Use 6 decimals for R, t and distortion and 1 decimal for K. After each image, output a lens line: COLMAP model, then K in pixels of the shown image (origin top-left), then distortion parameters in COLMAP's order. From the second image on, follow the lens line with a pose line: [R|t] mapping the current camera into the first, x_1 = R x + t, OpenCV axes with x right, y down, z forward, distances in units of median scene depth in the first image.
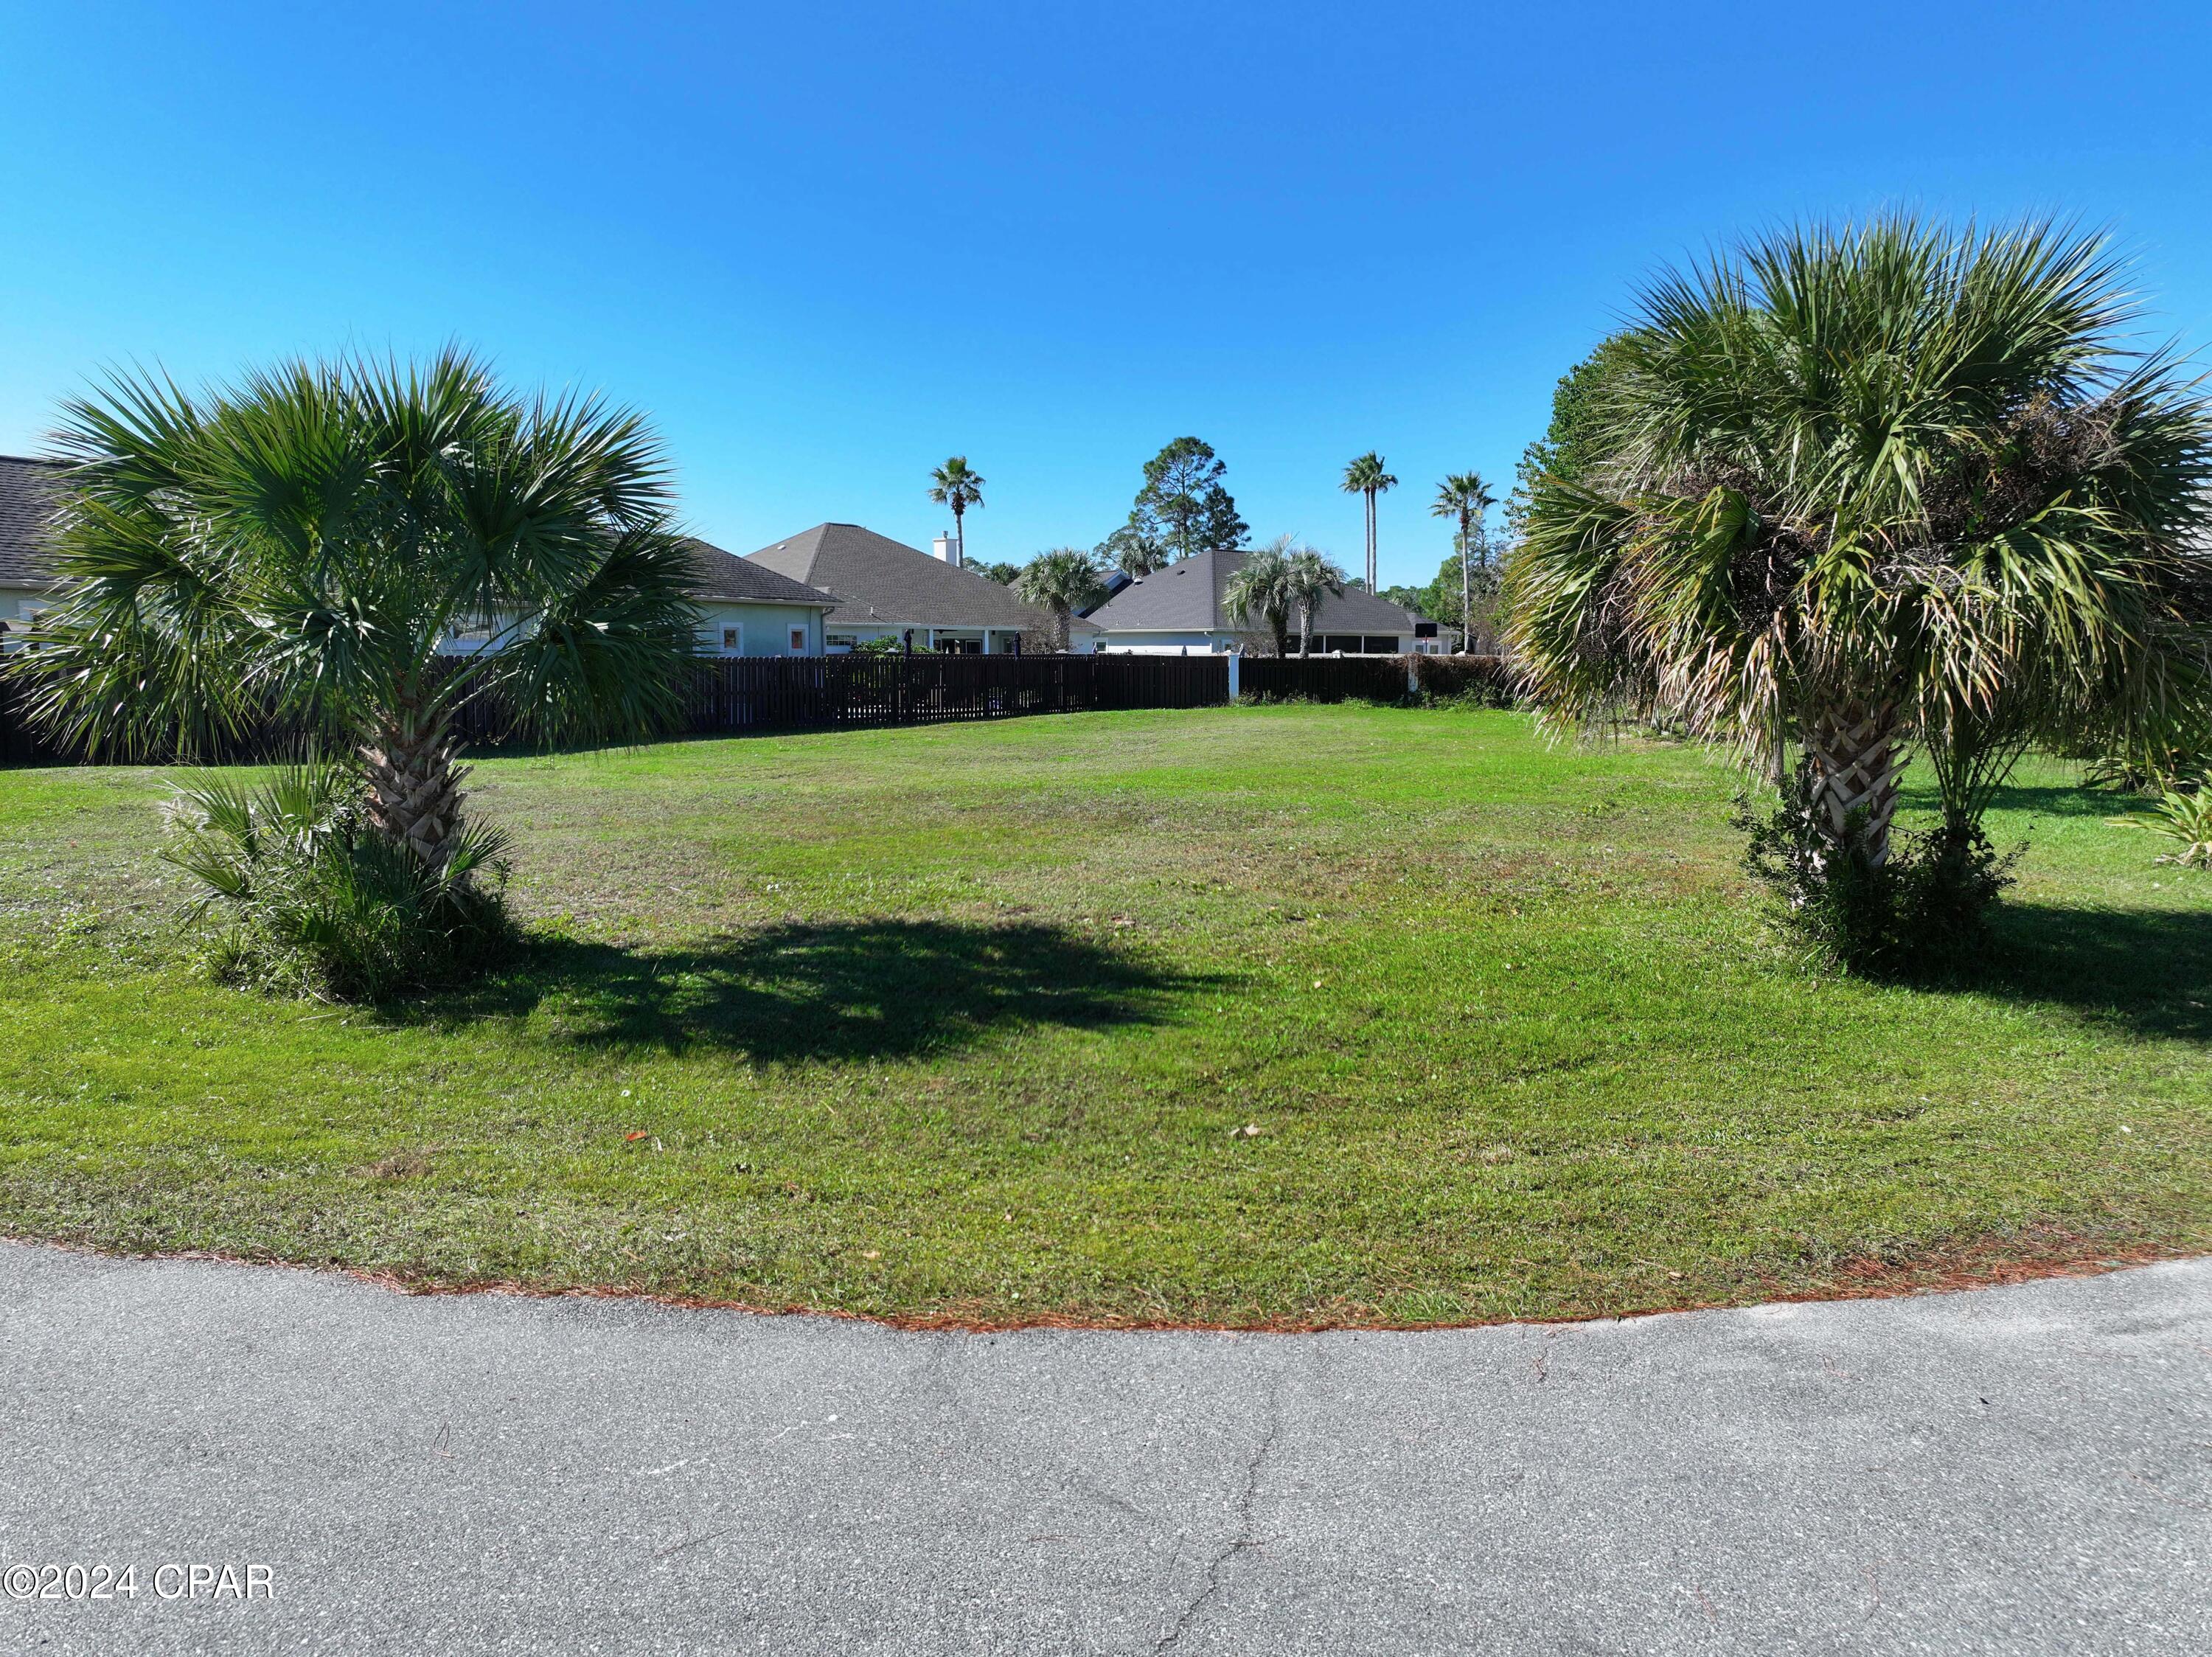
lens RADIAL K [[1560.1, 0, 1110.8], [0, 1560.1, 832.1], [0, 0, 1]] dist [-0.003015, 0.017618]
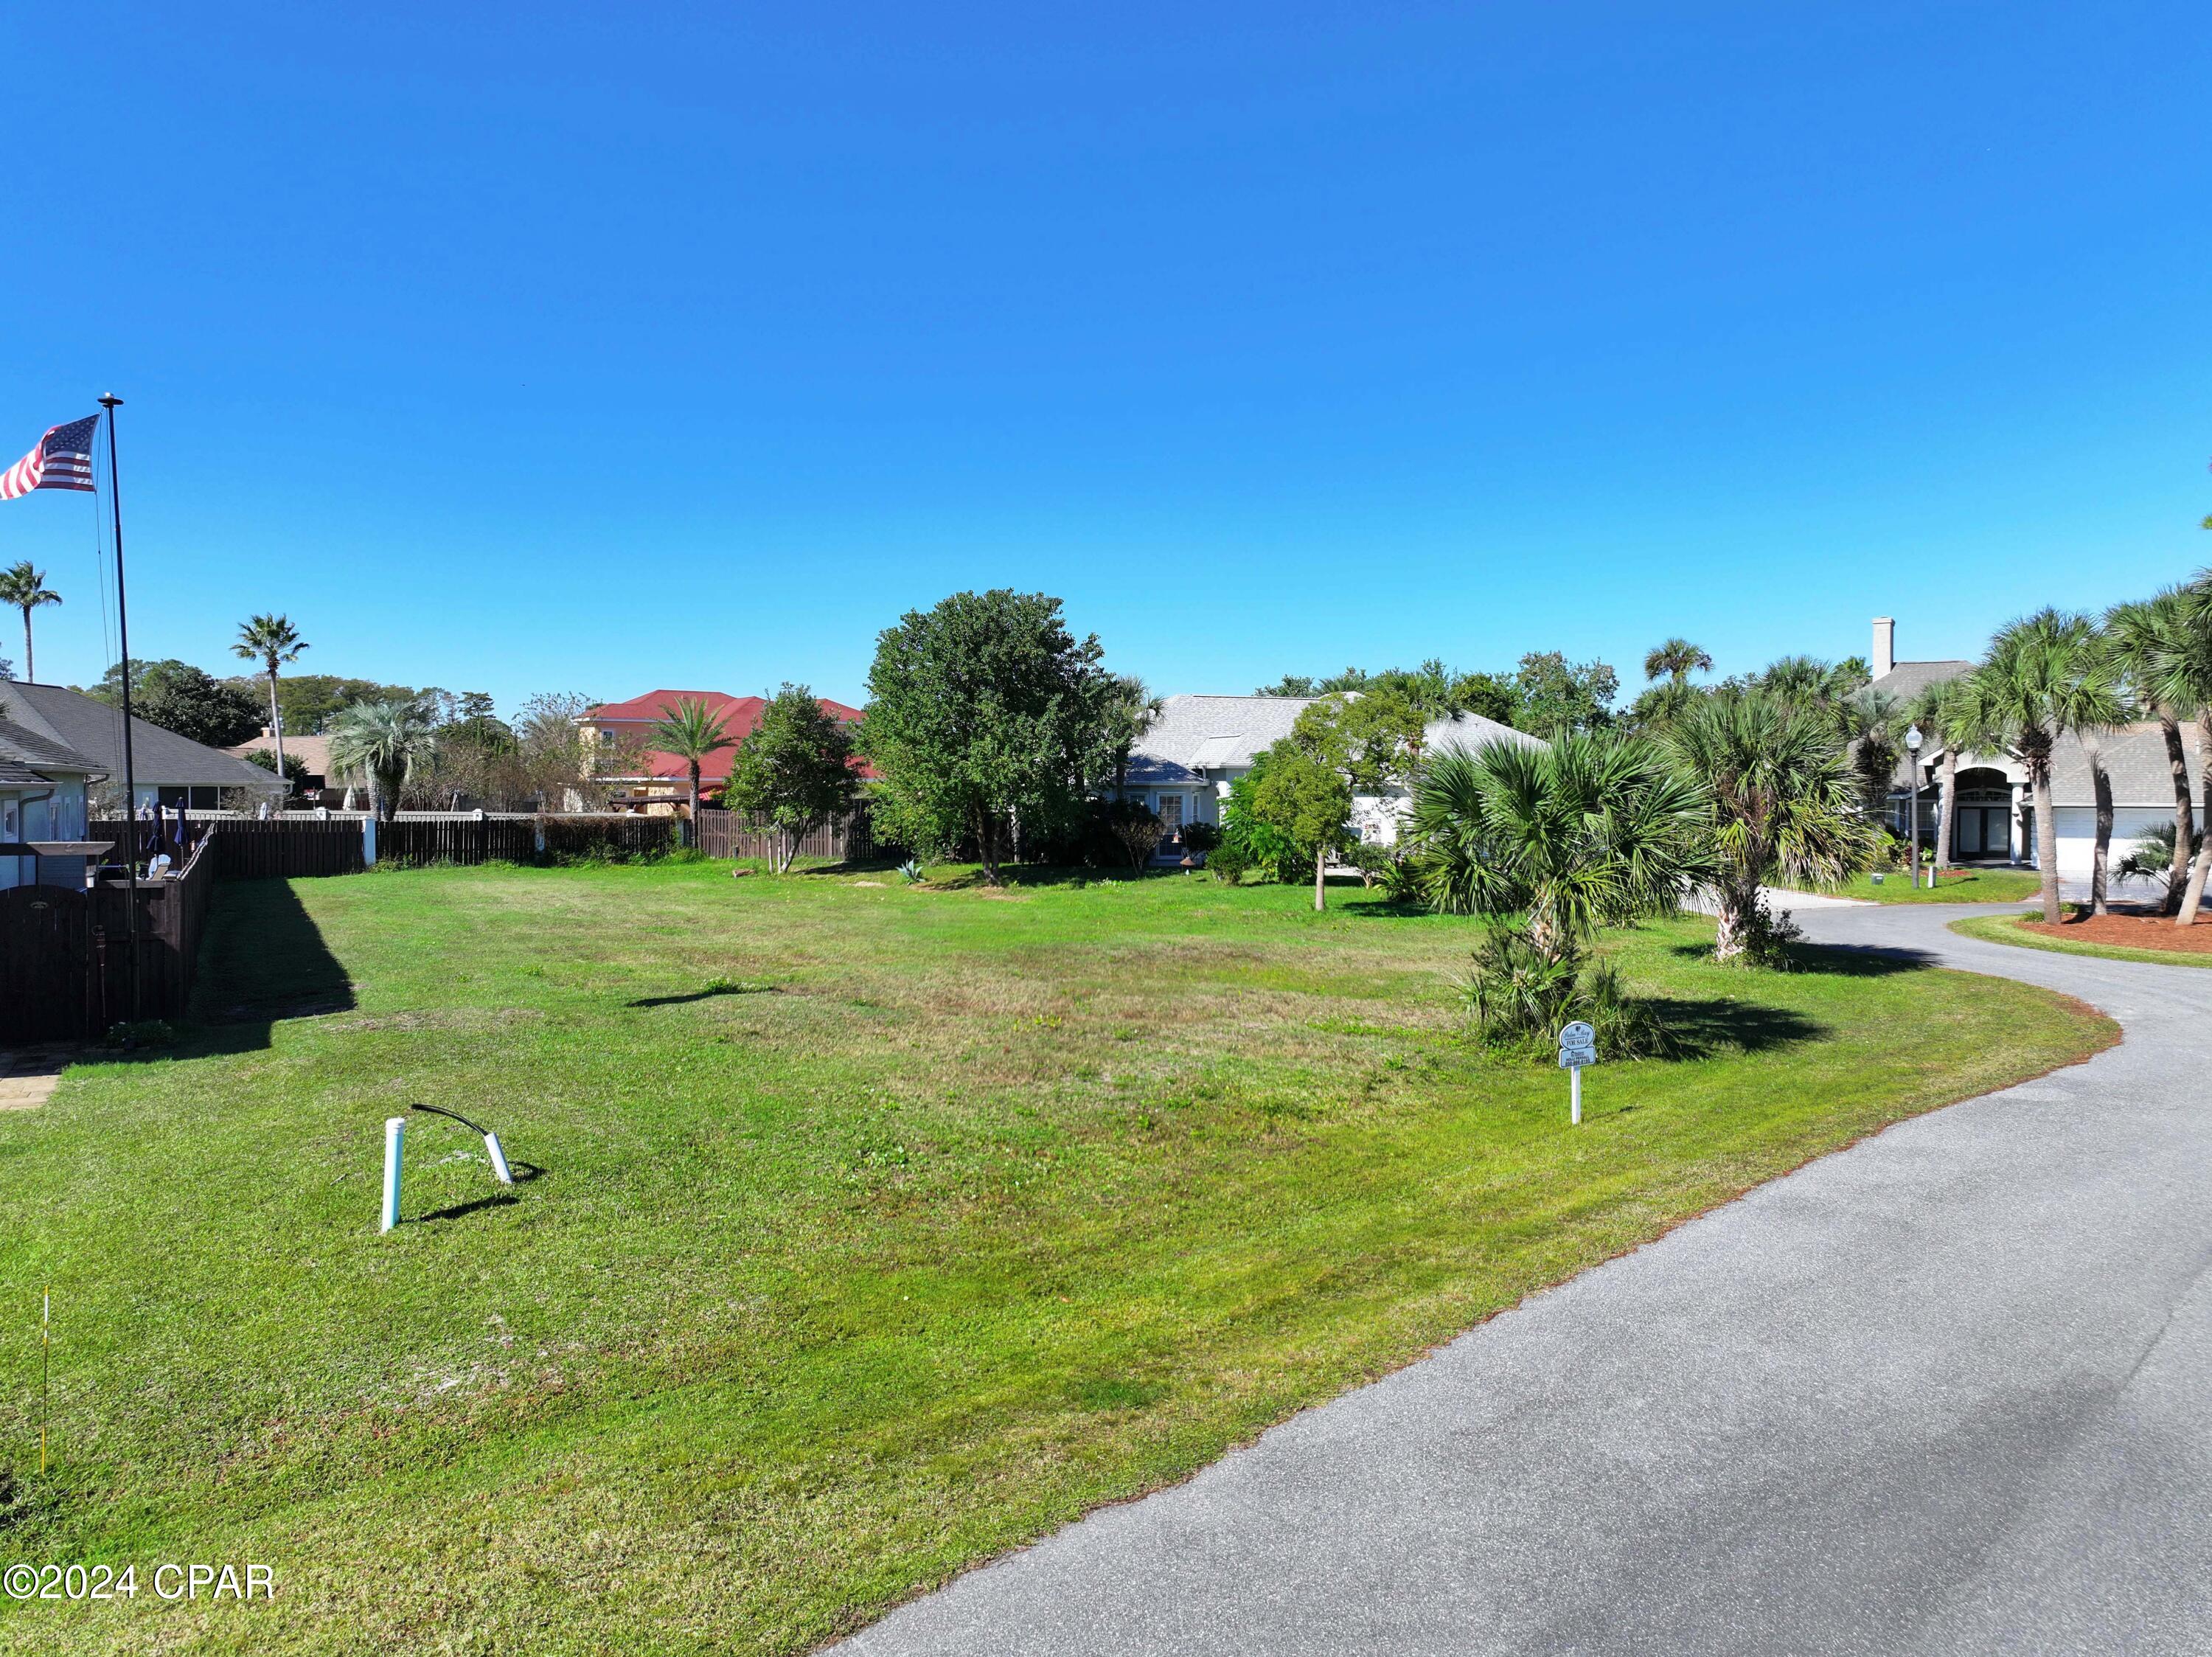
lens RADIAL K [[1560.1, 0, 1120.3], [0, 1560.1, 830.1], [0, 0, 1]] dist [-0.003015, 0.017618]
pose [[0.563864, -0.020642, 0.825610, -0.204822], [0.088275, 0.995467, -0.035400, -0.014378], [-0.821137, 0.092841, 0.563130, 0.036242]]
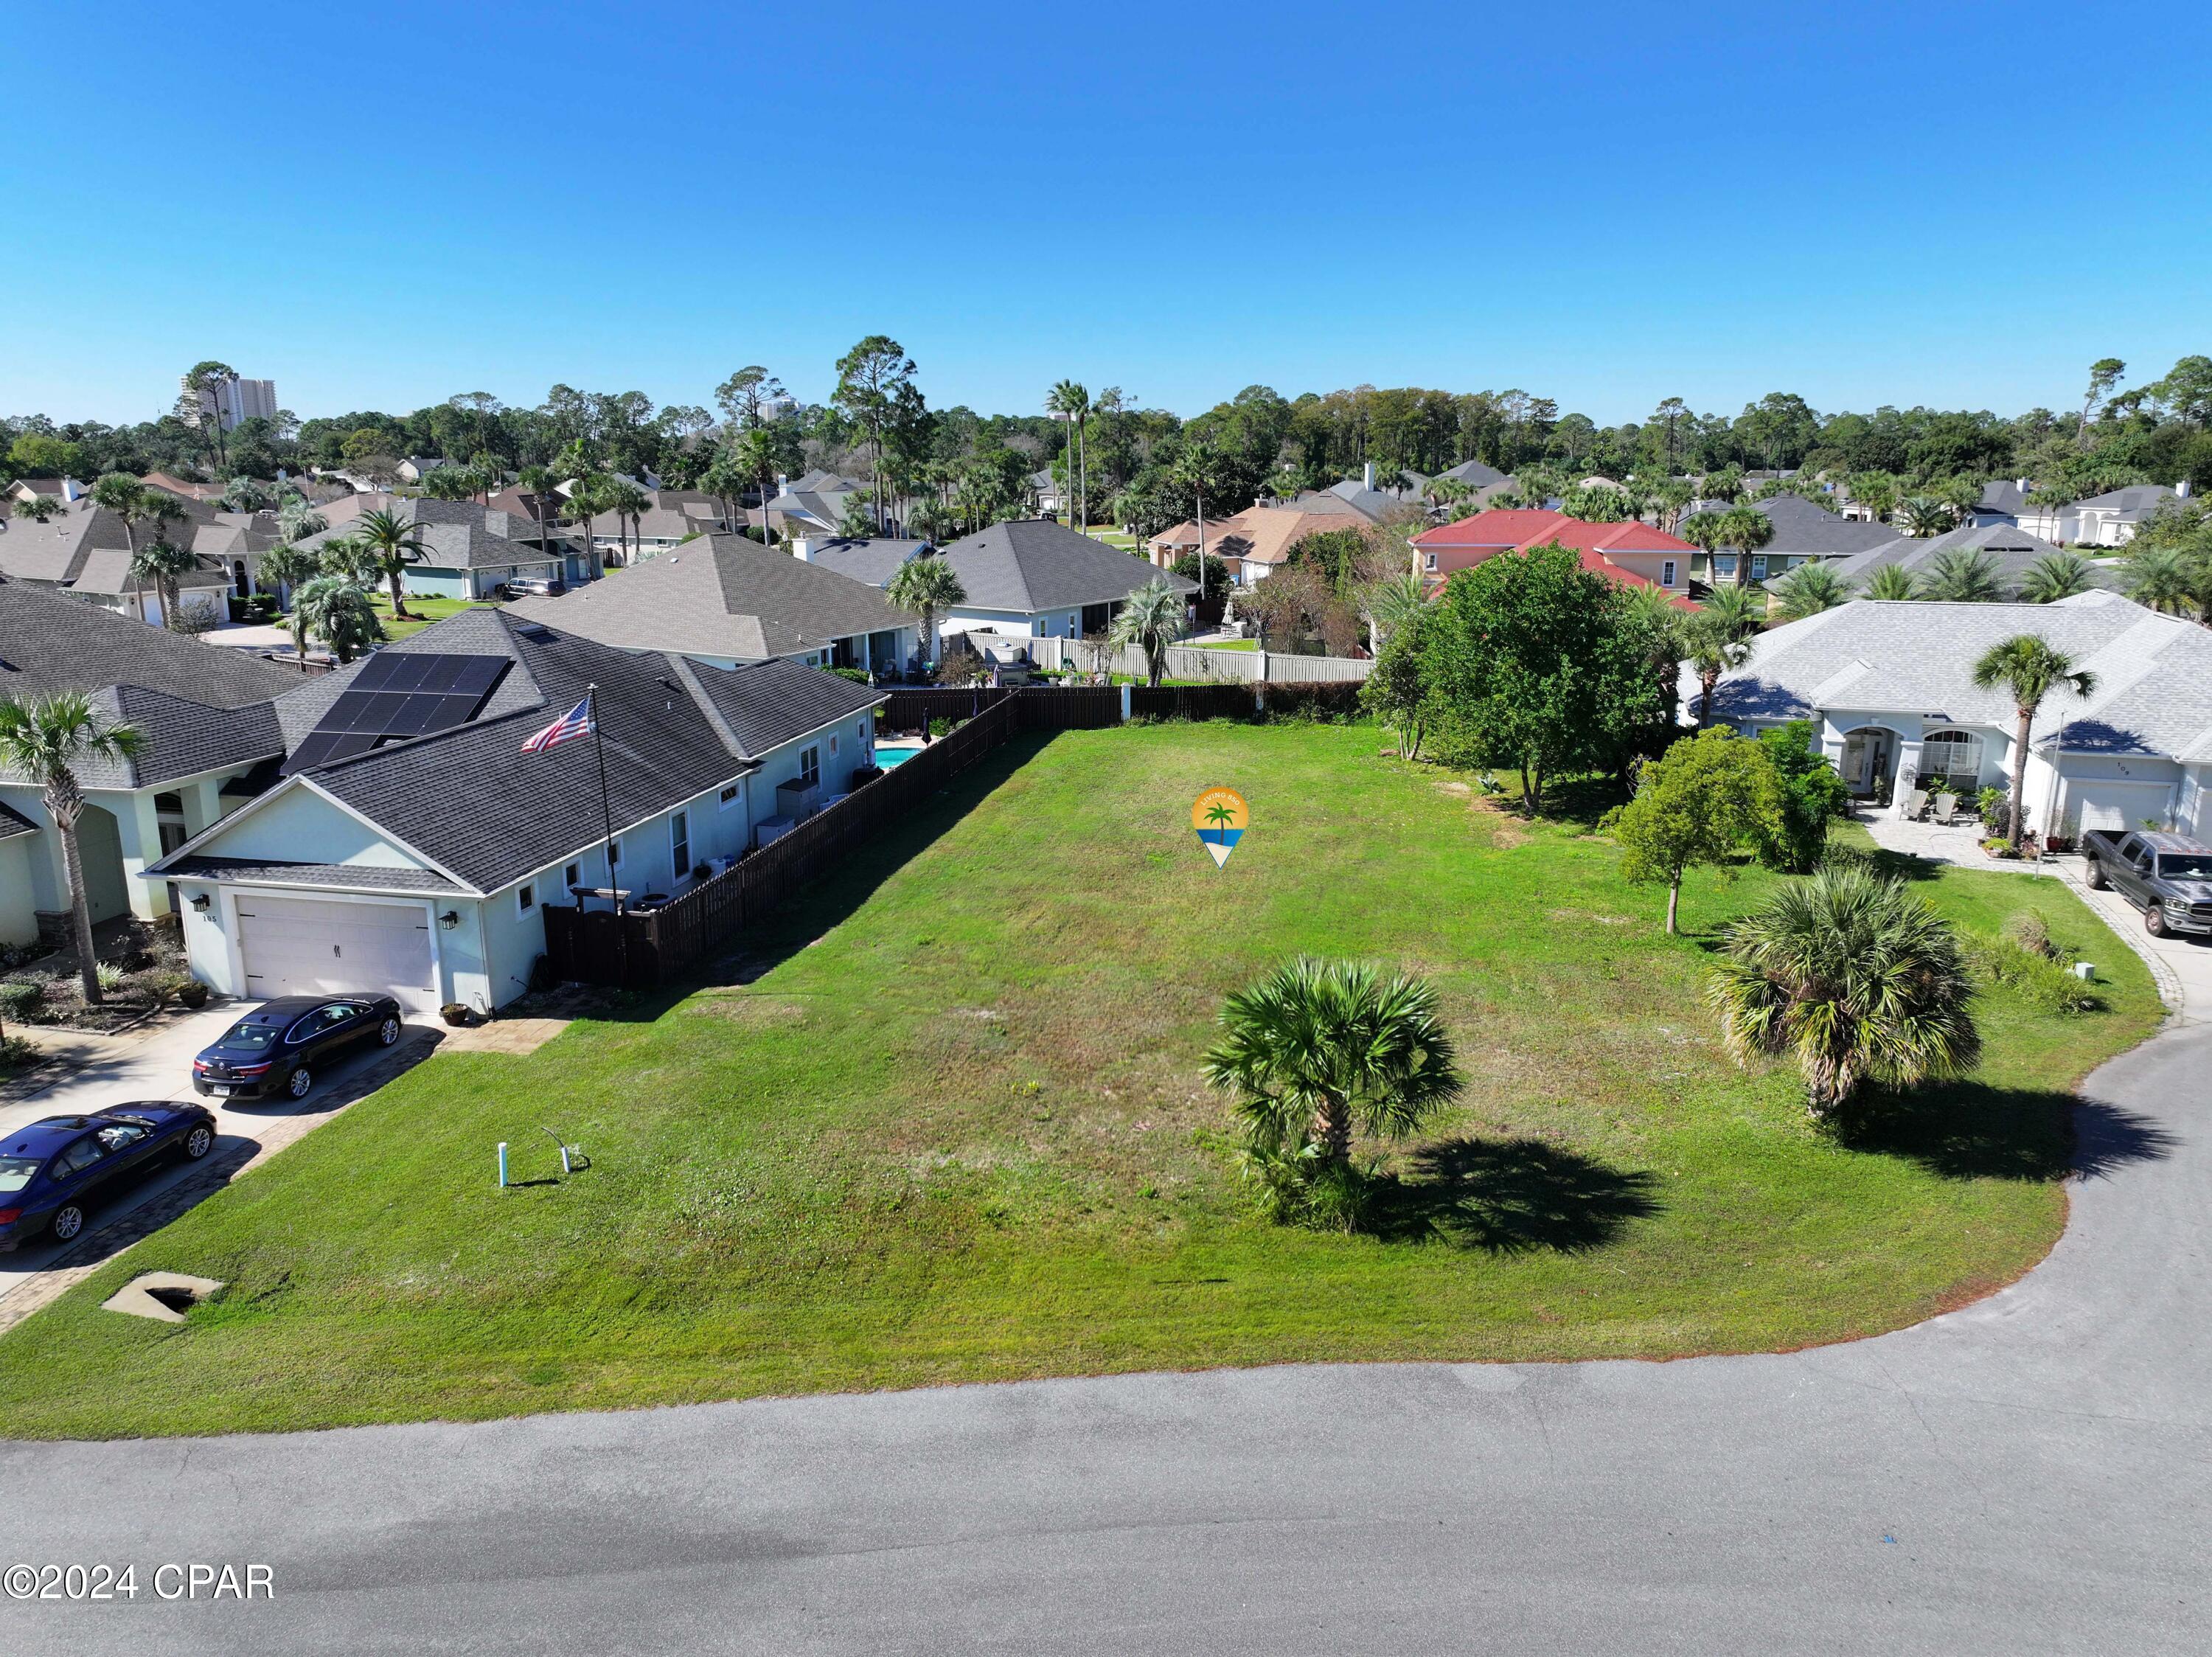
lens RADIAL K [[1560.1, 0, 1109.2], [0, 1560.1, 814.8], [0, 0, 1]] dist [-0.003015, 0.017618]
pose [[0.962493, -0.060343, 0.264511, -0.125338], [0.028374, 0.991994, 0.123056, -0.075102], [-0.269819, -0.110935, 0.956499, -0.102339]]
